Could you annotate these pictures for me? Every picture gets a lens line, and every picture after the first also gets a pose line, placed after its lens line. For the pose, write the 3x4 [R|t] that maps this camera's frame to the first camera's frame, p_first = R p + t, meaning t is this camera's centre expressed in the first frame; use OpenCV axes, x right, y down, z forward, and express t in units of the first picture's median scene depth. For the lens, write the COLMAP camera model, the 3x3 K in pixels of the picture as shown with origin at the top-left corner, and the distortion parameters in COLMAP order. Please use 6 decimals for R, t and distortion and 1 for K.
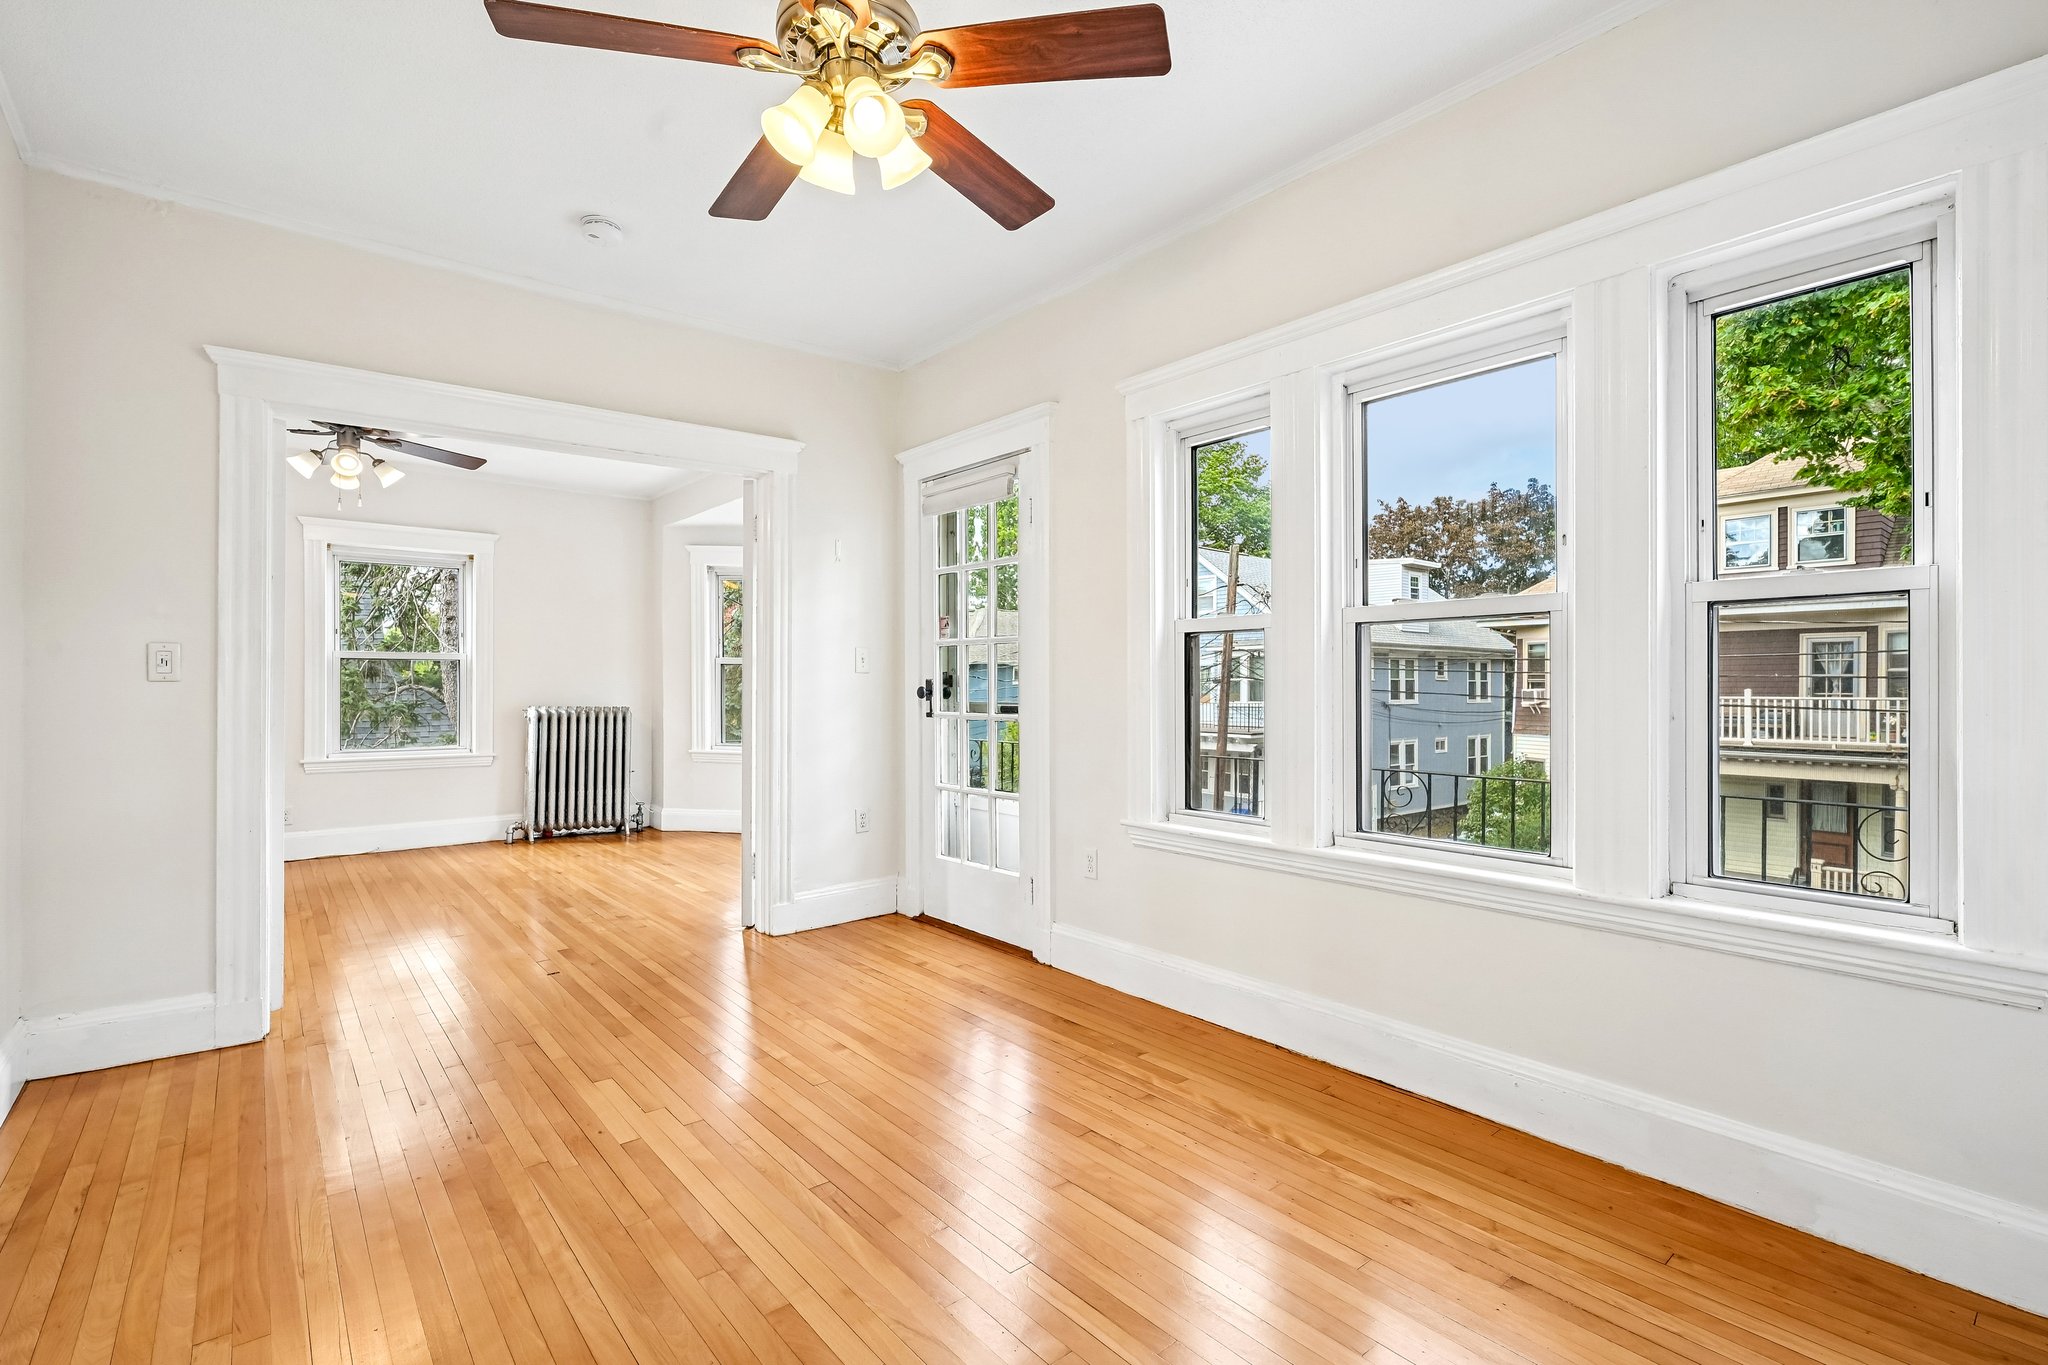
lens RADIAL K [[939.0, 0, 1021.5], [0, 939.0, 684.0], [0, 0, 1]] dist [-0.001449, 0.000224]
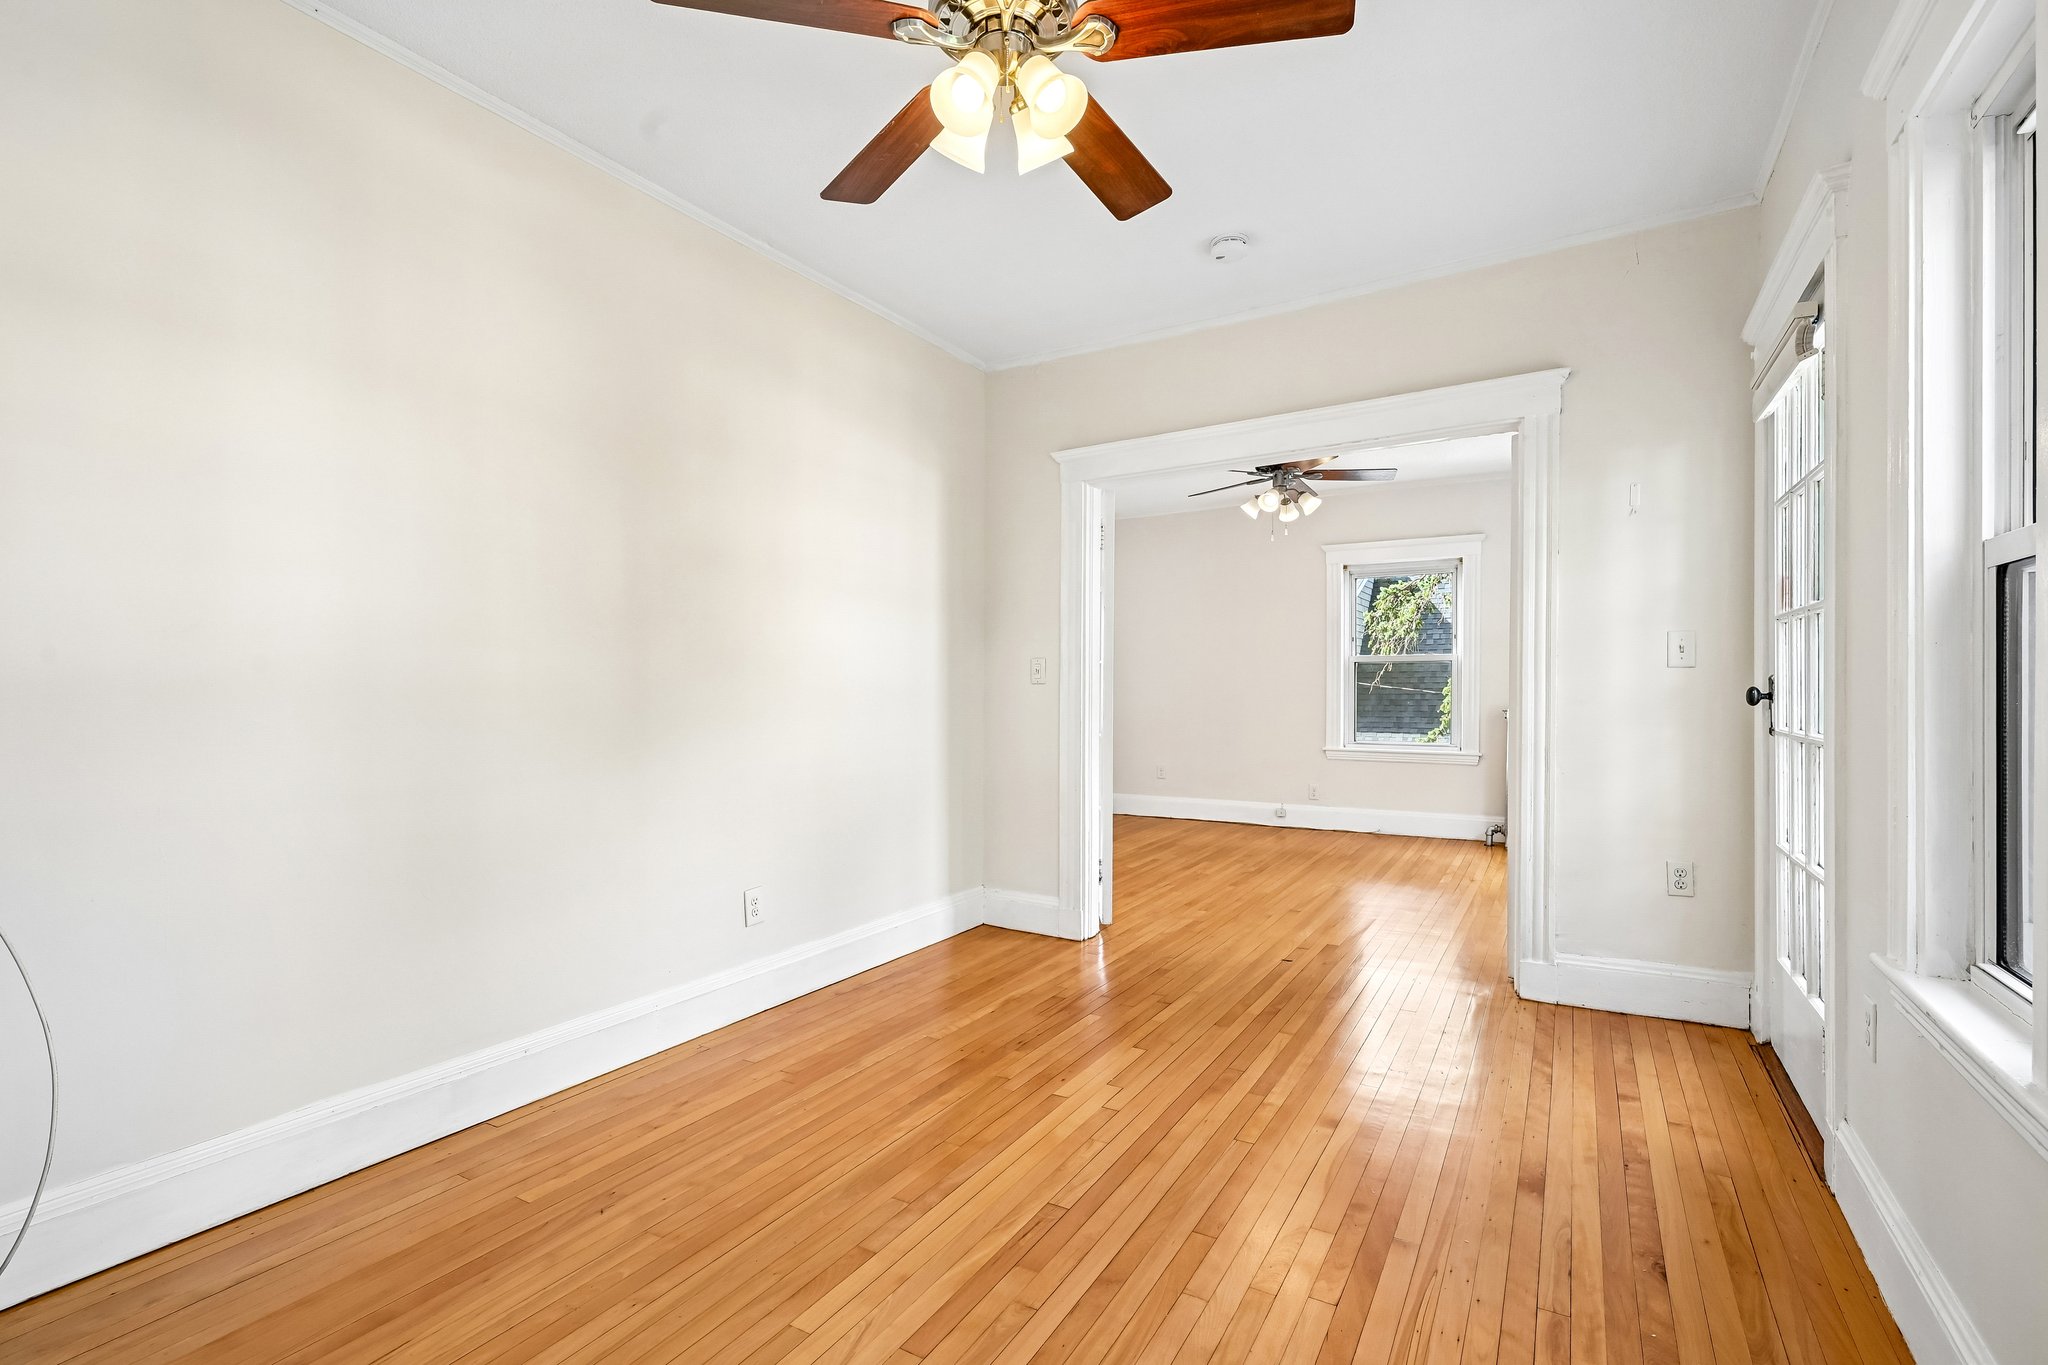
lens RADIAL K [[939.0, 0, 1027.5], [0, 939.0, 690.2], [0, 0, 1]] dist [-0.001449, 0.000224]
pose [[0.333993, 0.002926, -0.942571, 0.468876], [0.003877, 0.999982, 0.004478, 0.000053], [0.942567, -0.005150, 0.333976, 0.448460]]
